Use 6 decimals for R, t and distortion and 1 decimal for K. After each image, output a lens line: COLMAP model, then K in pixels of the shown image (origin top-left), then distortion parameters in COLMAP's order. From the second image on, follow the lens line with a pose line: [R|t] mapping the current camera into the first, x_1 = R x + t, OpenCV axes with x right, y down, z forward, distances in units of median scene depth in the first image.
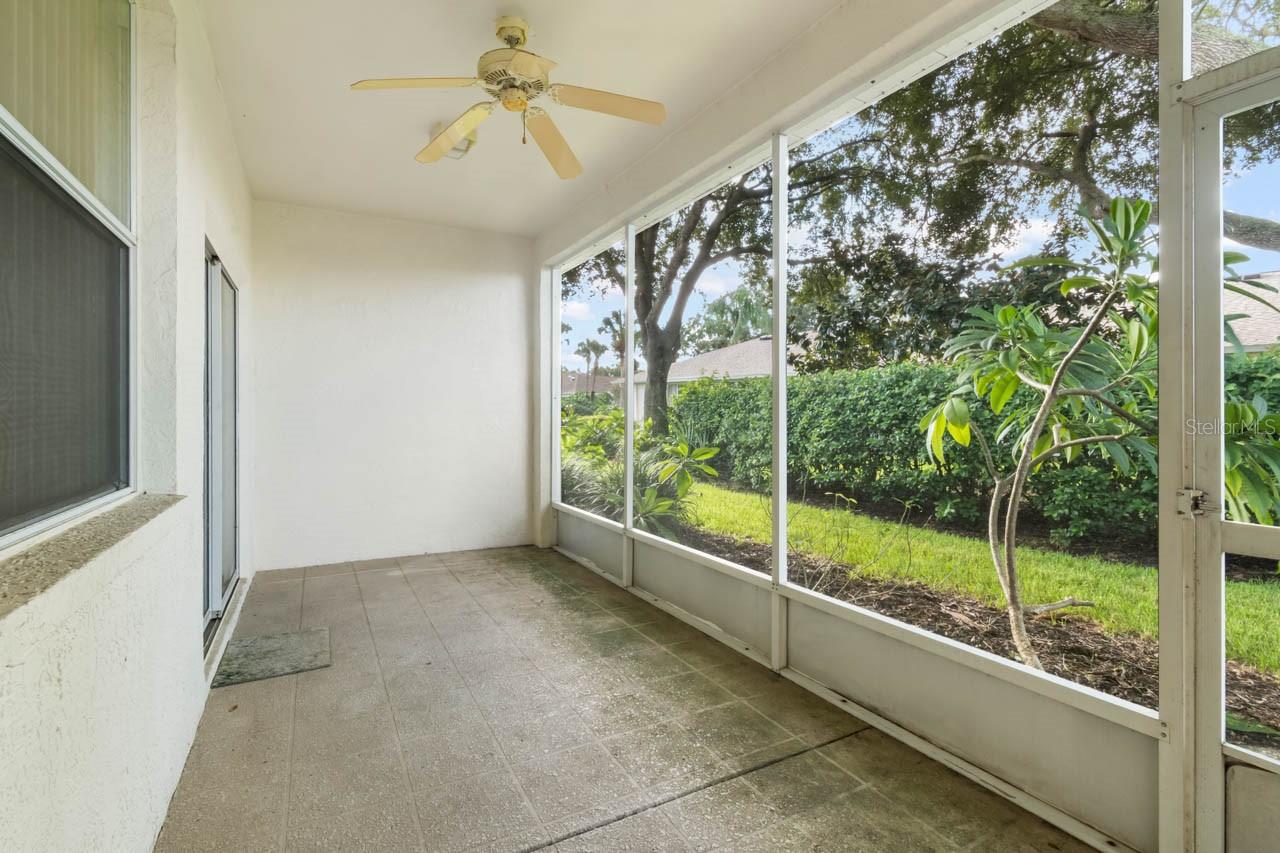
lens RADIAL K [[585.6, 0, 643.6], [0, 585.6, 411.8], [0, 0, 1]] dist [0.001346, -0.000233]
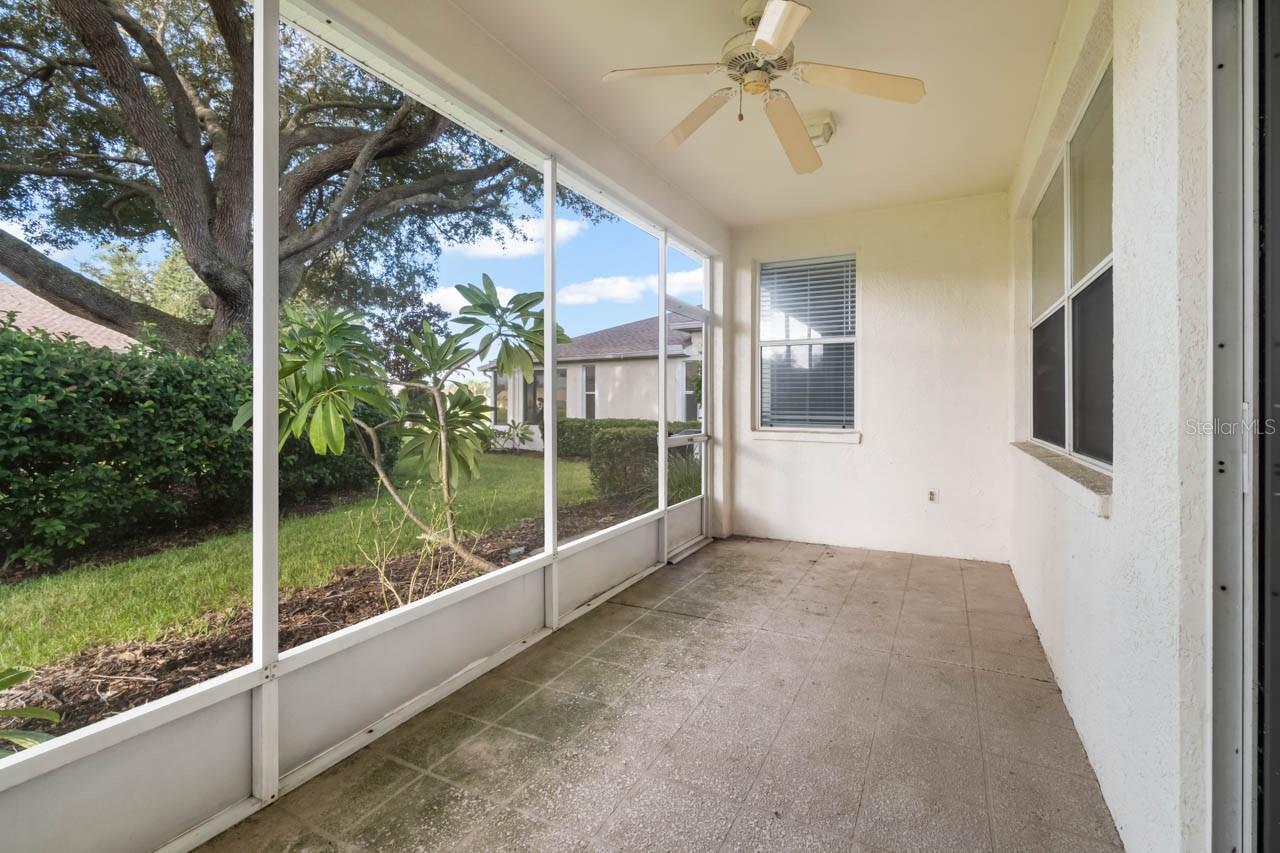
lens RADIAL K [[585.6, 0, 643.6], [0, 585.6, 411.8], [0, 0, 1]] dist [0.001346, -0.000233]
pose [[-0.555401, -0.010406, 0.831518, -0.879790], [-0.002422, 0.999938, 0.010896, 0.007488], [-0.831579, 0.004038, -0.555391, 1.617434]]
